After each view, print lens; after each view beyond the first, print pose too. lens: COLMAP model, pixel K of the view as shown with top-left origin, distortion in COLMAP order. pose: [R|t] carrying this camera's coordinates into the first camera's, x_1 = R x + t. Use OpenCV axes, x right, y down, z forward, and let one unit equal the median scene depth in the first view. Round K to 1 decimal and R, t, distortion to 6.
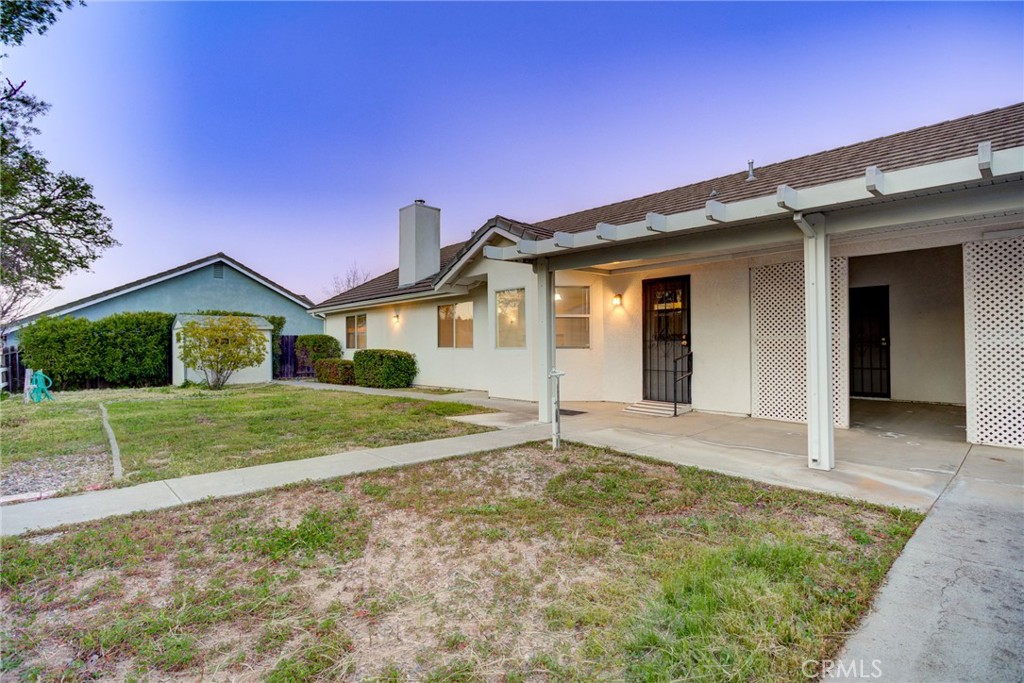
lens RADIAL K [[504.0, 0, 513.6], [0, 504.0, 345.0], [0, 0, 1]] dist [-0.011272, 0.003702]
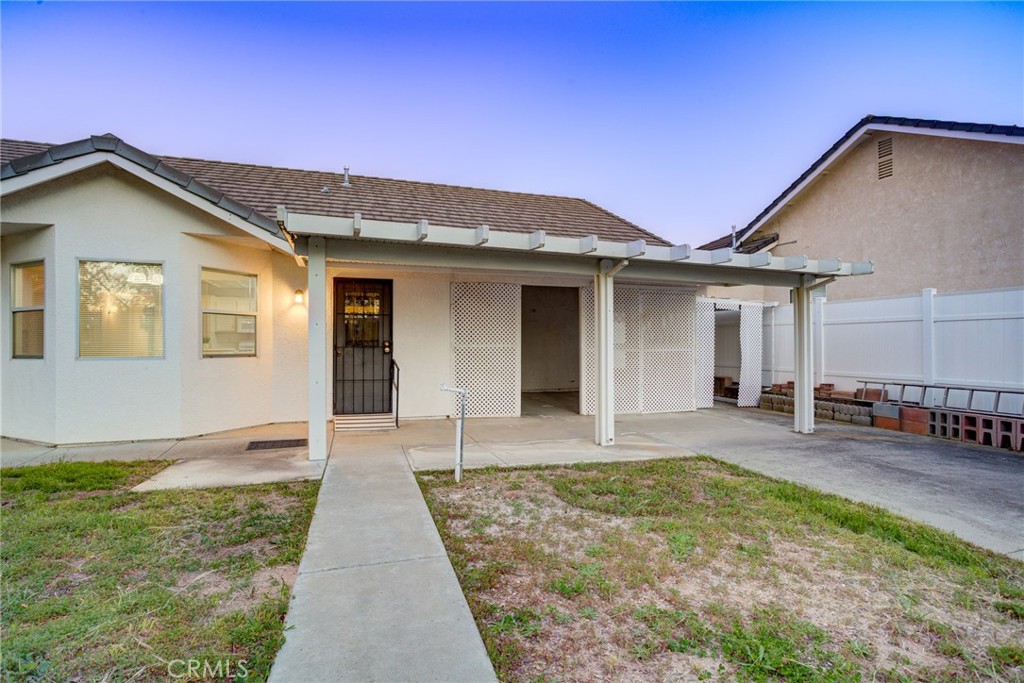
lens RADIAL K [[504.0, 0, 518.8], [0, 504.0, 341.8], [0, 0, 1]] dist [-0.011272, 0.003702]
pose [[0.408496, 0.008919, 0.912716, -0.432930], [-0.005680, 0.999958, -0.007229, -0.014132], [-0.912742, -0.002231, 0.408530, 0.377053]]
